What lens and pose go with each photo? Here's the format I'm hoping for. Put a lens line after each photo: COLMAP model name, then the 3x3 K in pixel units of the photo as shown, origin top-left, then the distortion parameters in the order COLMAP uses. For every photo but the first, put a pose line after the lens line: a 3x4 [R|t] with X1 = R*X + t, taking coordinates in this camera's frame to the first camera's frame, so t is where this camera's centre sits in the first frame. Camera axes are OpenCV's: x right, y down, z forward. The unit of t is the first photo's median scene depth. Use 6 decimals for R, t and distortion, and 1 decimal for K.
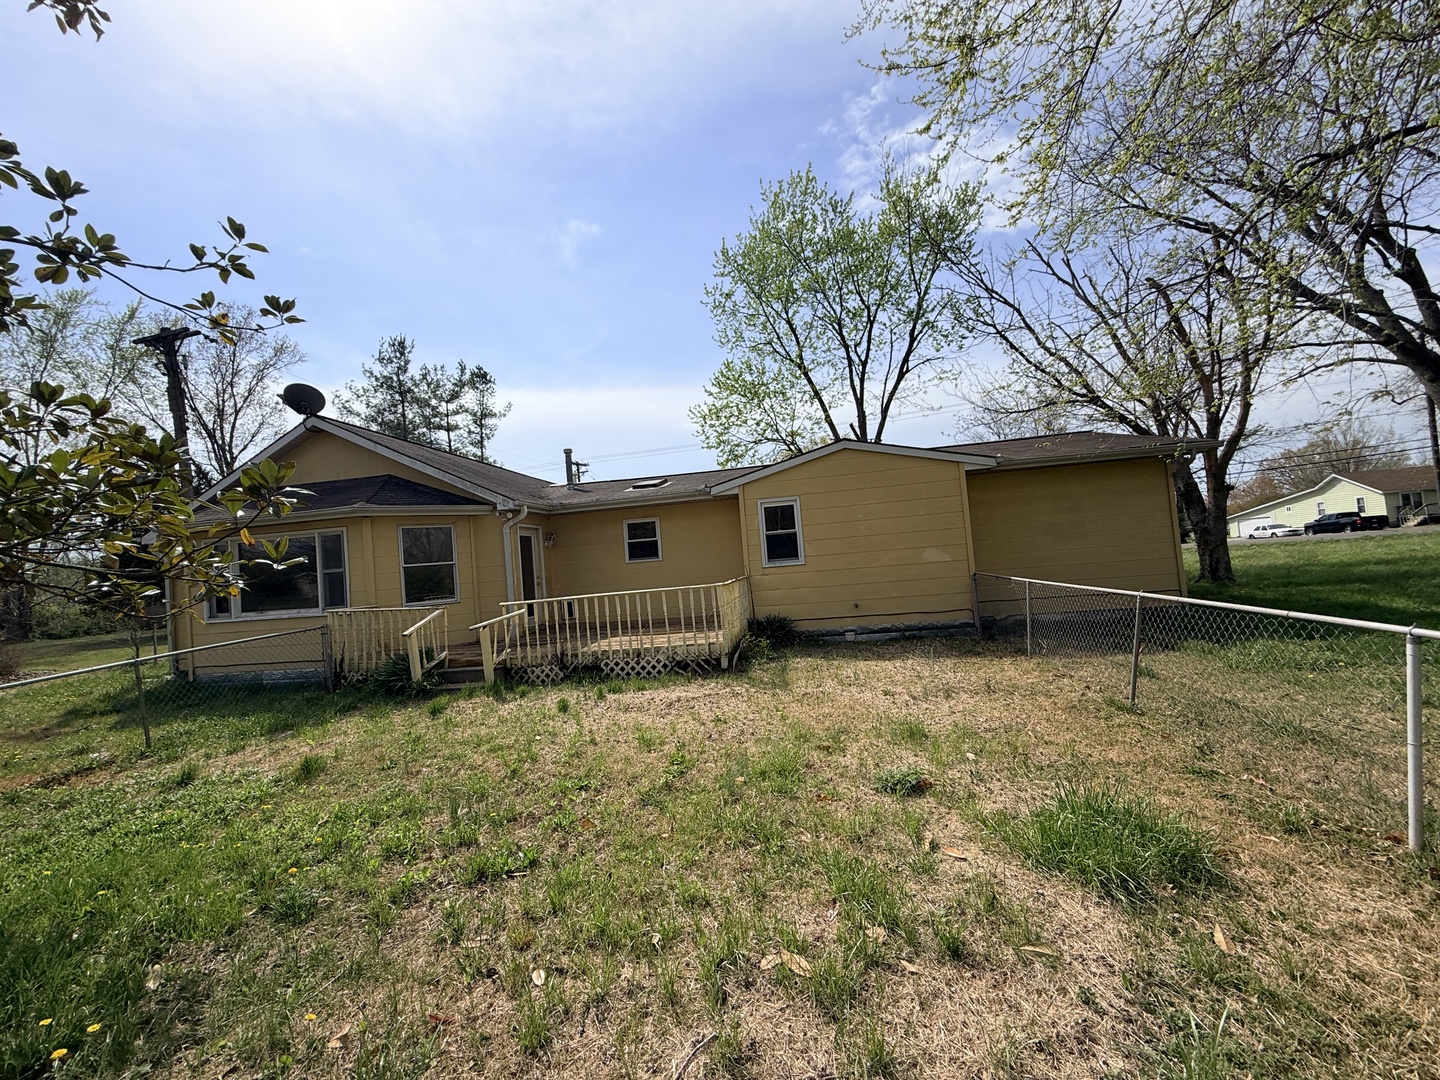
lens RADIAL K [[574.6, 0, 723.1], [0, 574.6, 535.9], [0, 0, 1]] dist [-0.000112, 0.000460]
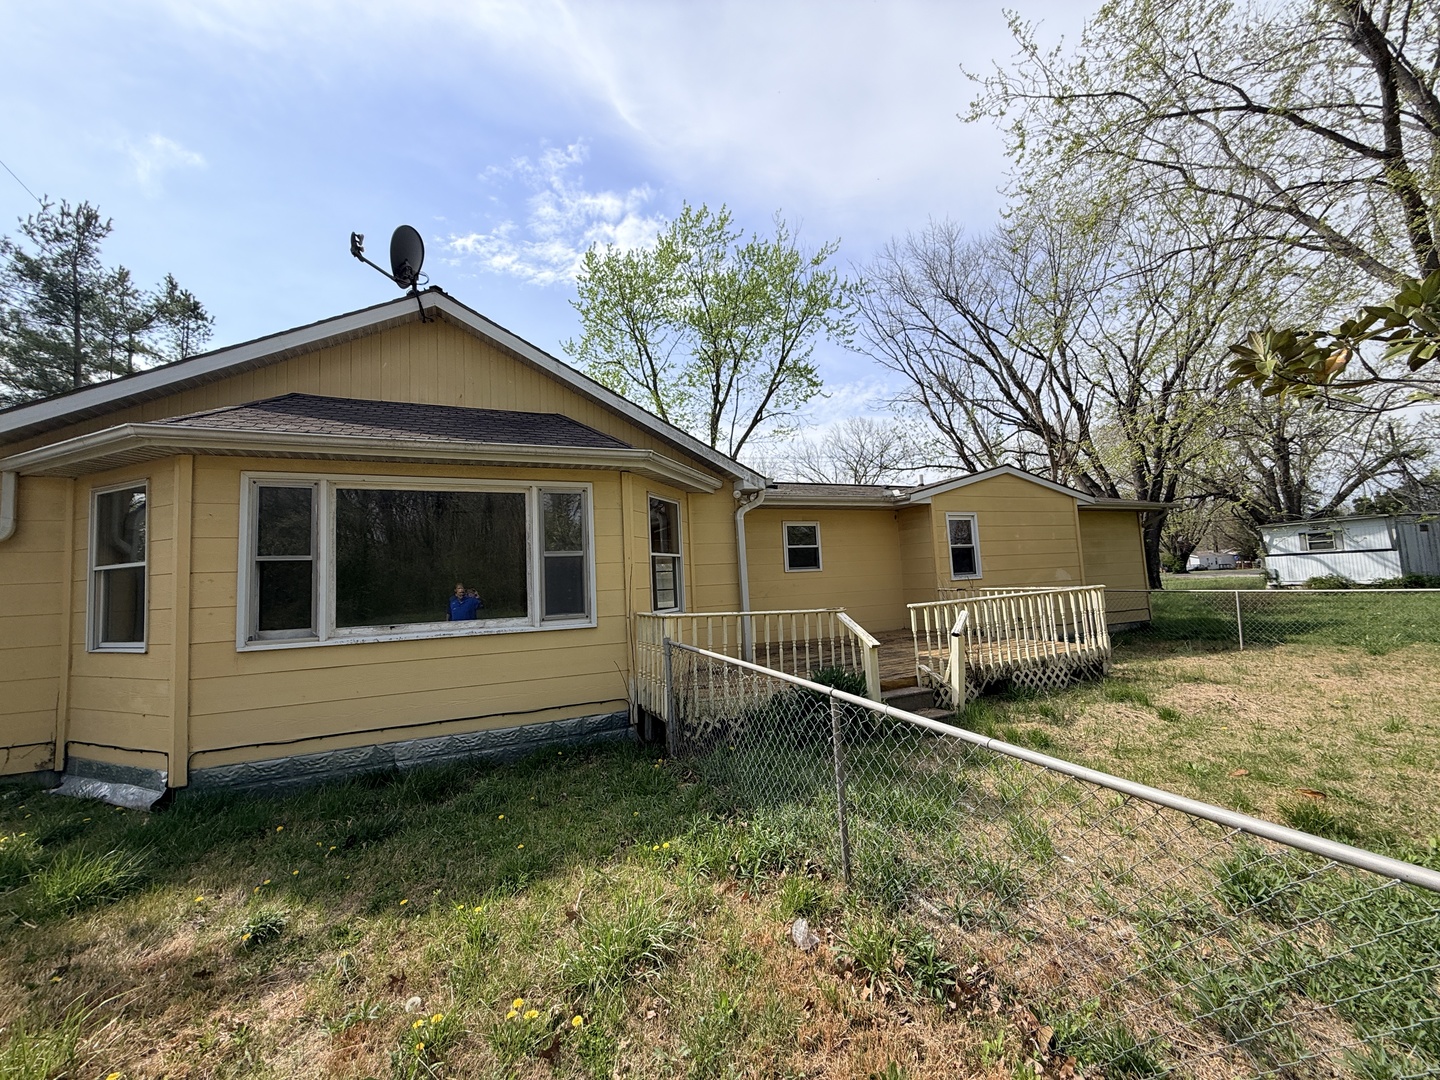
lens RADIAL K [[574.6, 0, 719.3], [0, 574.6, 538.1], [0, 0, 1]] dist [-0.000112, 0.000460]
pose [[0.843049, 0.077056, 0.532289, -0.293592], [-0.041252, 0.996032, -0.078853, 0.028149], [-0.536253, 0.044519, 0.842883, 0.138299]]
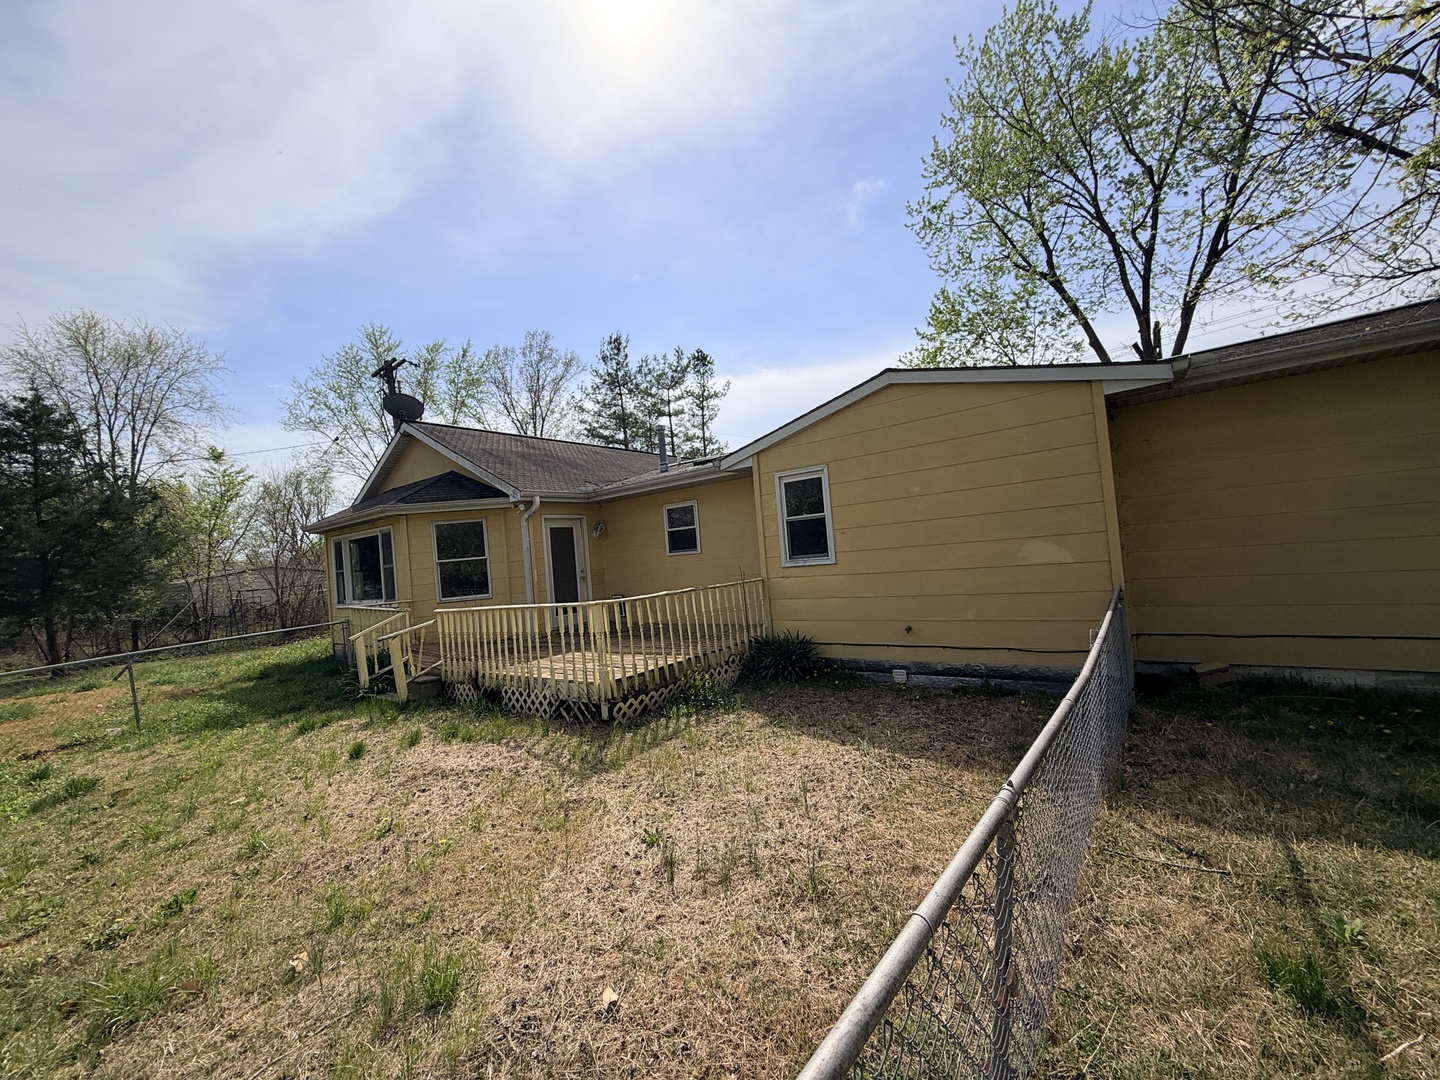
lens RADIAL K [[574.6, 0, 717.3], [0, 574.6, 539.0], [0, 0, 1]] dist [-0.000112, 0.000460]
pose [[0.873135, -0.008173, -0.487410, 0.128558], [0.036612, 0.998135, 0.048849, -0.006769], [0.486101, -0.060497, 0.871806, 0.122150]]
